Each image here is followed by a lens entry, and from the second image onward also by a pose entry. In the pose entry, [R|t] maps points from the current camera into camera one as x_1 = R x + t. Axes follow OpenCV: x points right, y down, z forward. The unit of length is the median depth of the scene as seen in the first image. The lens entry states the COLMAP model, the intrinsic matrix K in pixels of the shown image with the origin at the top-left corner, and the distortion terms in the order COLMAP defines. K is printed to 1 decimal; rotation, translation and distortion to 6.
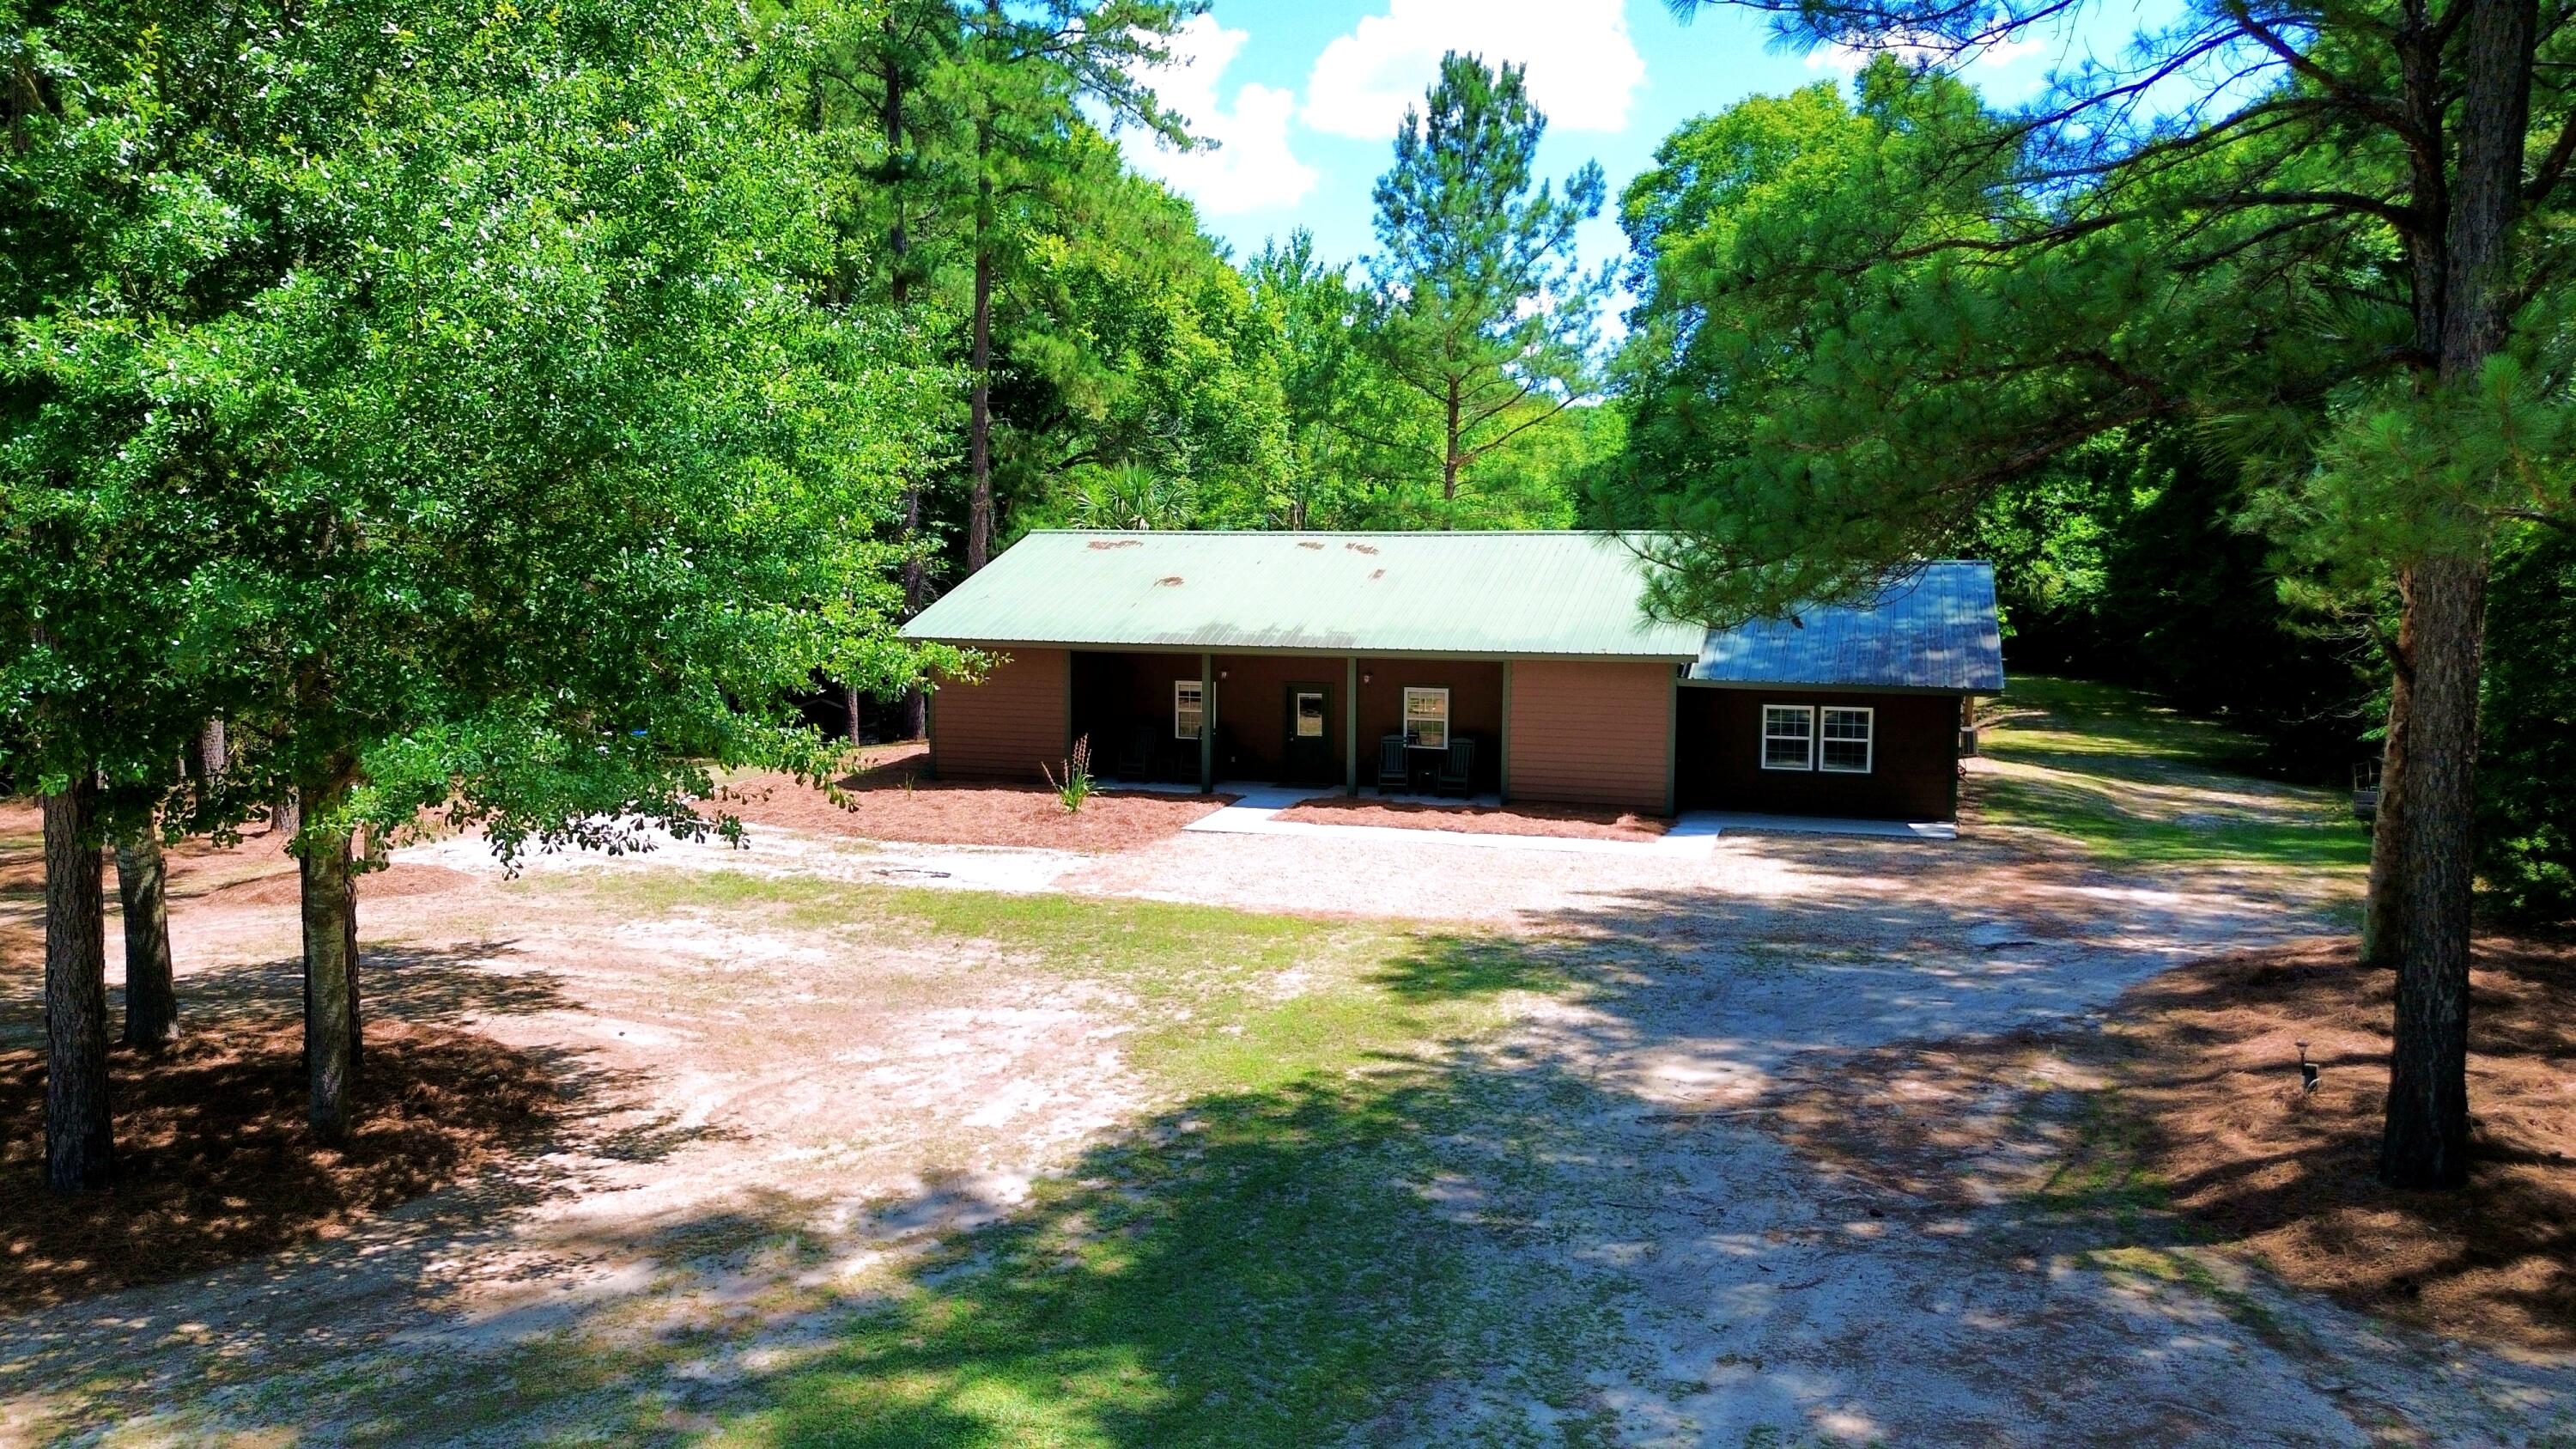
lens RADIAL K [[1814.7, 0, 1304.2], [0, 1814.7, 724.7], [0, 0, 1]] dist [0.074159, -0.039687]
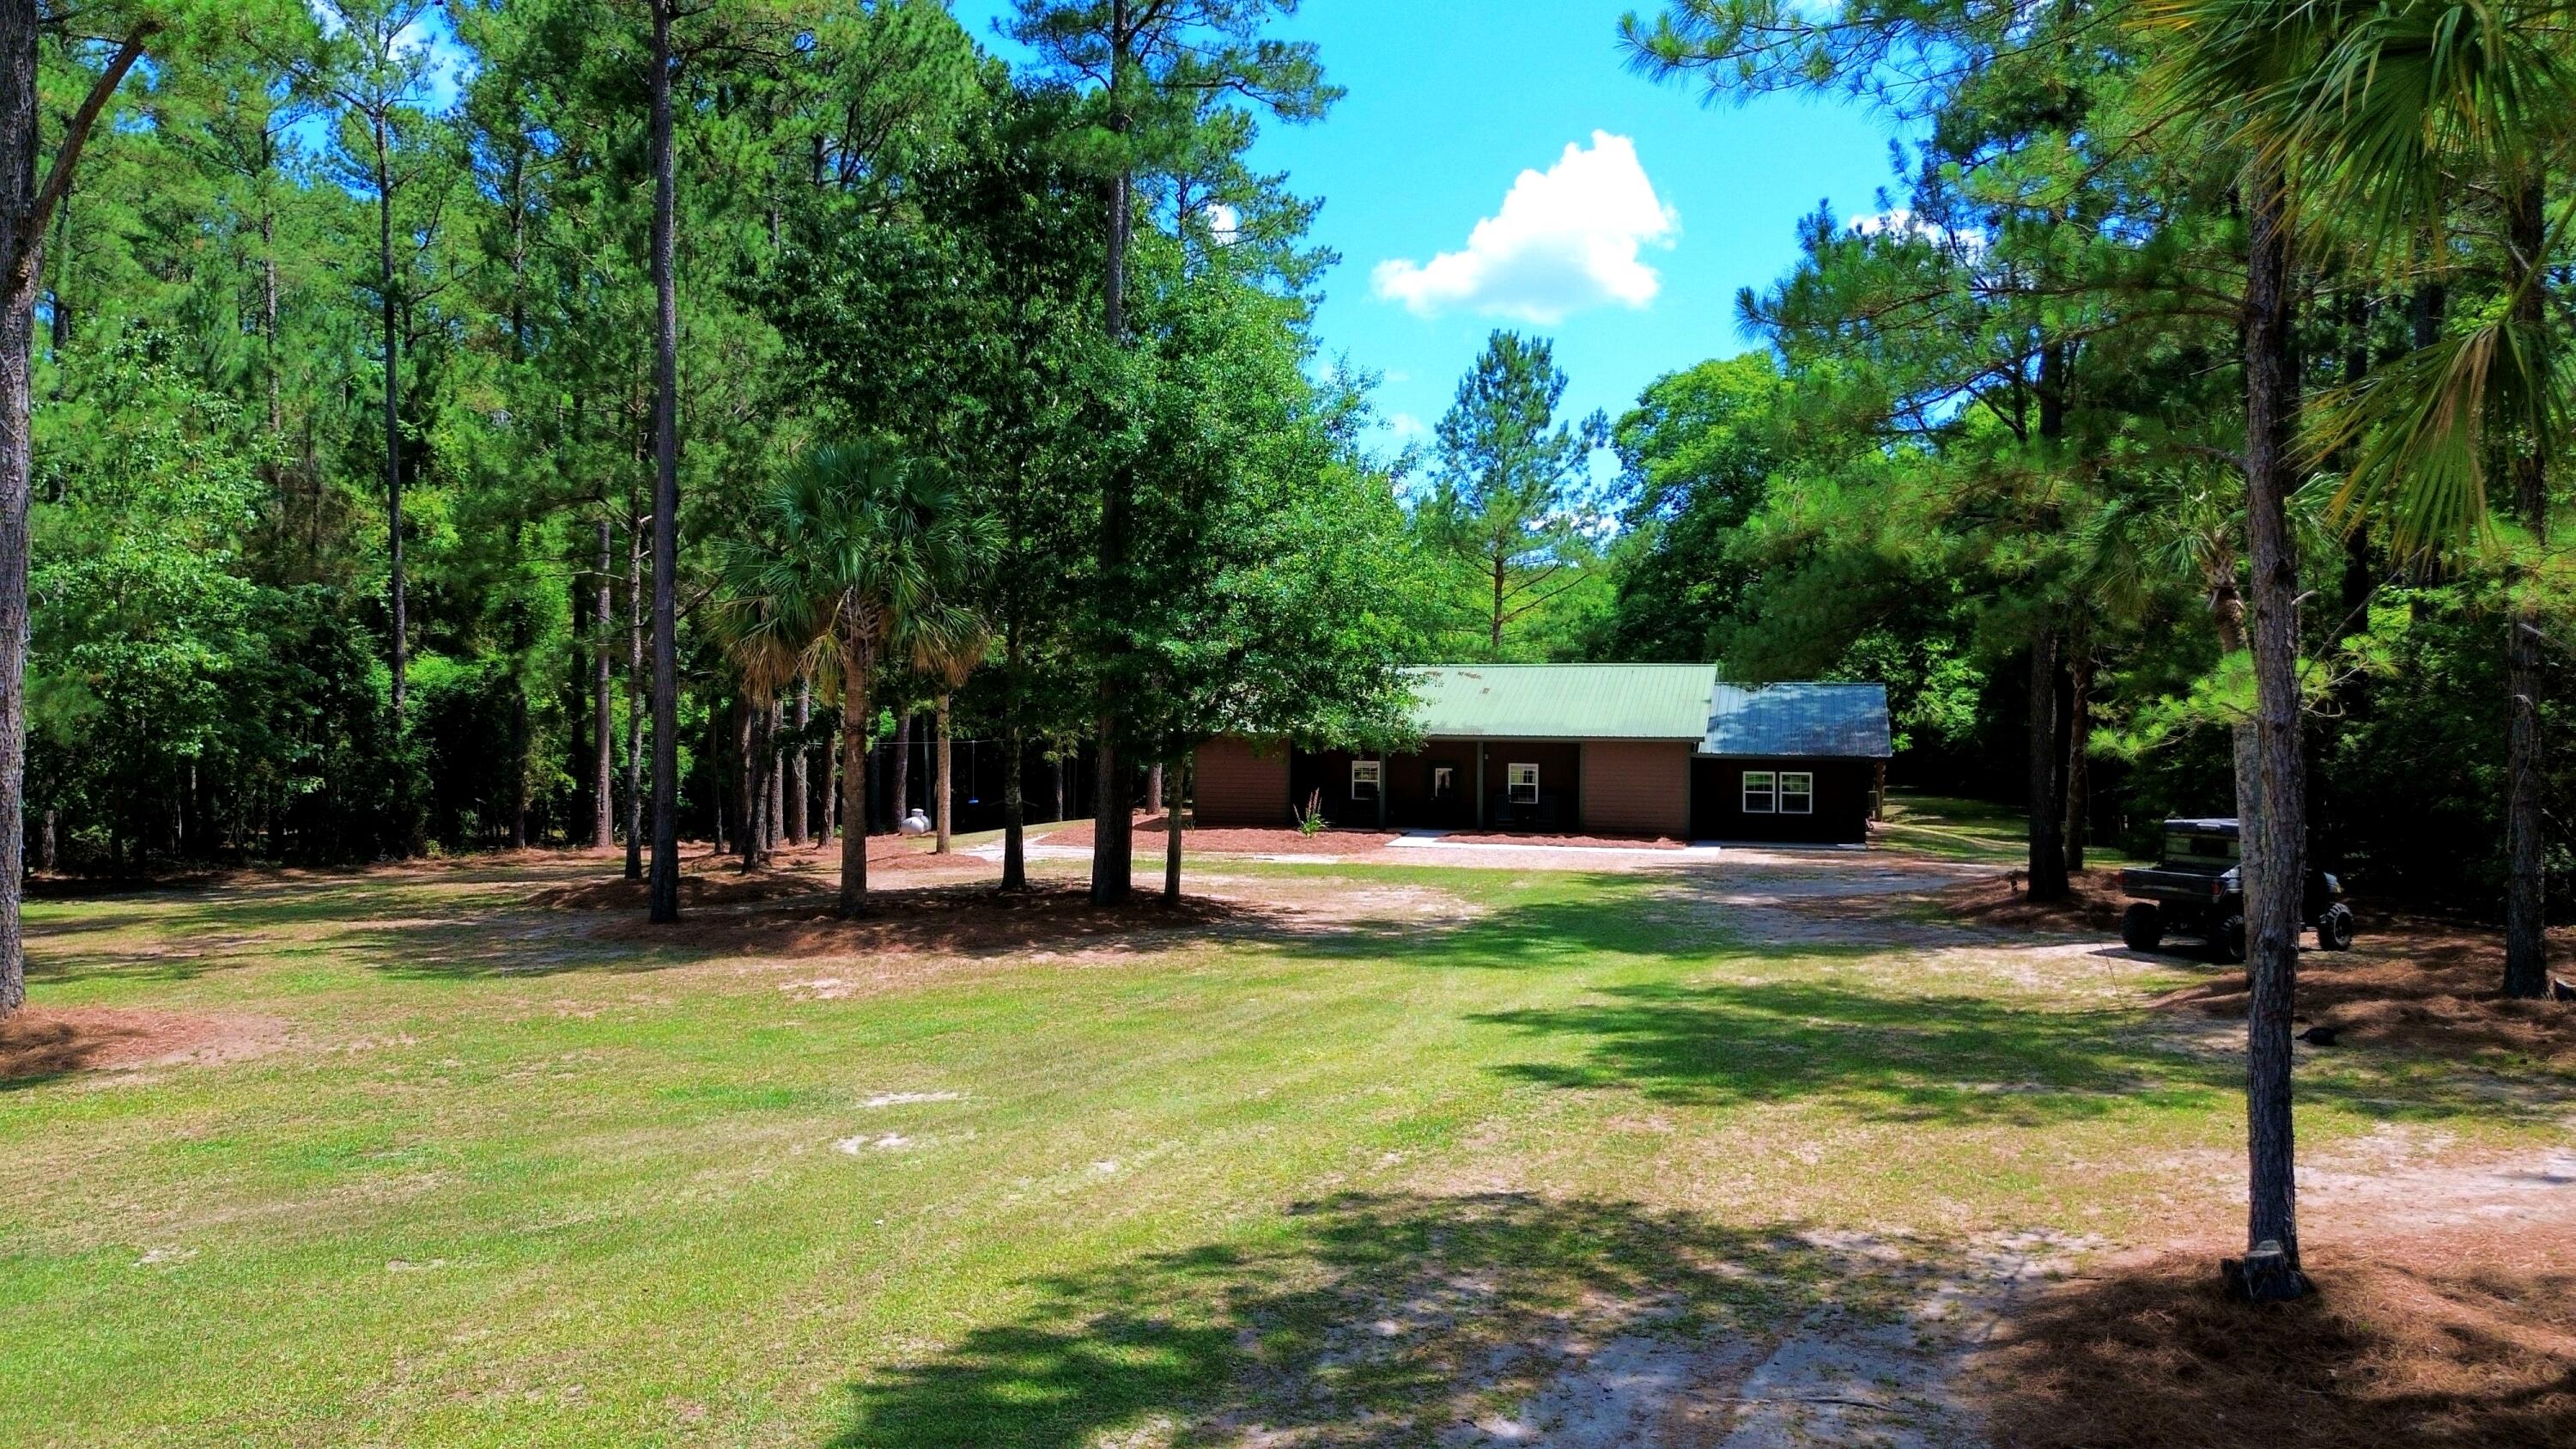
lens RADIAL K [[1814.7, 0, 1275.4], [0, 1814.7, 729.0], [0, 0, 1]] dist [0.074159, -0.039687]
pose [[0.999696, 0.003027, 0.024477, -0.123831], [-0.000933, 0.996371, -0.085106, 0.056208], [-0.024646, 0.085058, 0.996071, -0.364802]]
